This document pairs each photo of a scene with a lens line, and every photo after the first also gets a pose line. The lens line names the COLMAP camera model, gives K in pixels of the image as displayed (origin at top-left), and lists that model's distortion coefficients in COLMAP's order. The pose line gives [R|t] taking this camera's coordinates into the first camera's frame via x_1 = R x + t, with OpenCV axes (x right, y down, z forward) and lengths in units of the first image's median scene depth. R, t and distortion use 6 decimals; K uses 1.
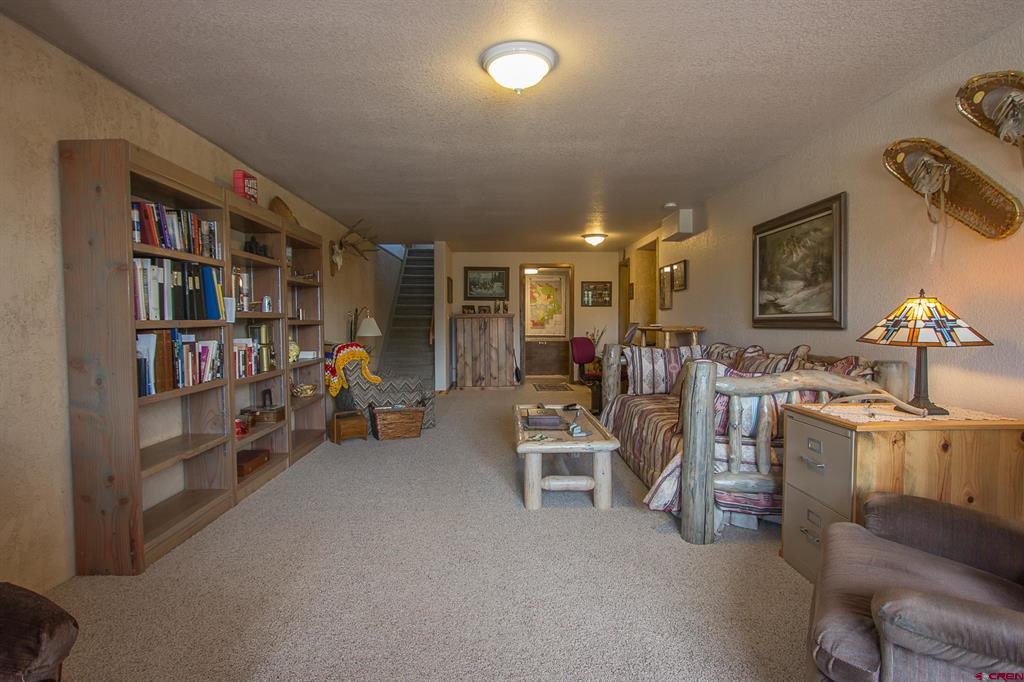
lens RADIAL K [[468.3, 0, 502.1], [0, 468.3, 342.1], [0, 0, 1]] dist [-0.014510, 0.000730]
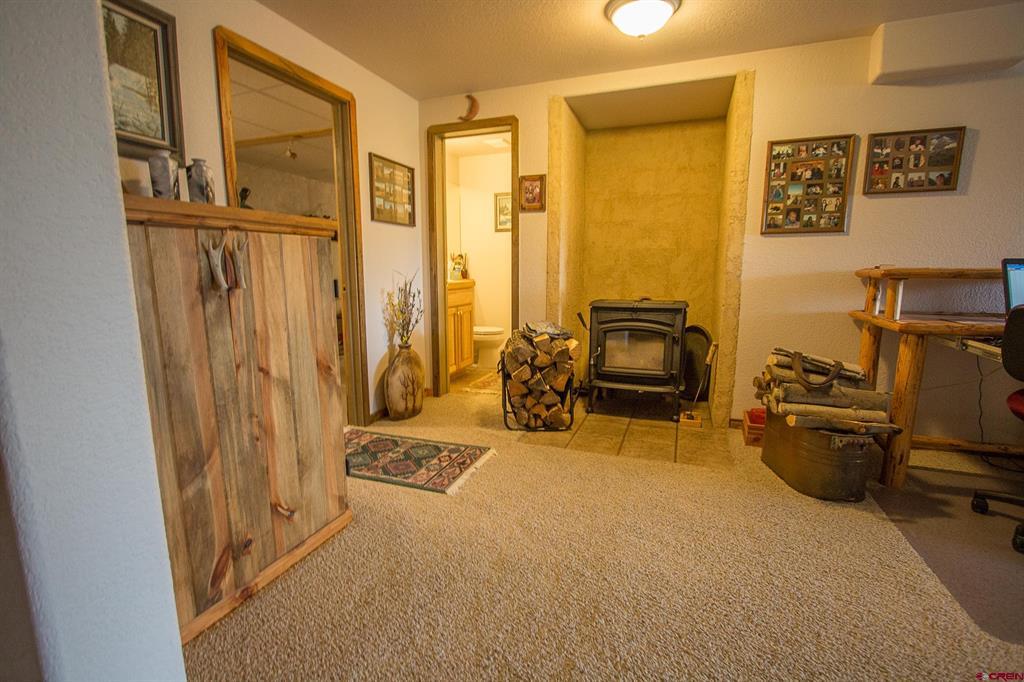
lens RADIAL K [[468.3, 0, 502.1], [0, 468.3, 342.1], [0, 0, 1]] dist [-0.014510, 0.000730]
pose [[0.369074, -0.142197, 0.918458, -0.167935], [0.038883, 0.989724, 0.137605, -0.029243], [-0.928586, -0.015075, 0.370810, 0.827950]]
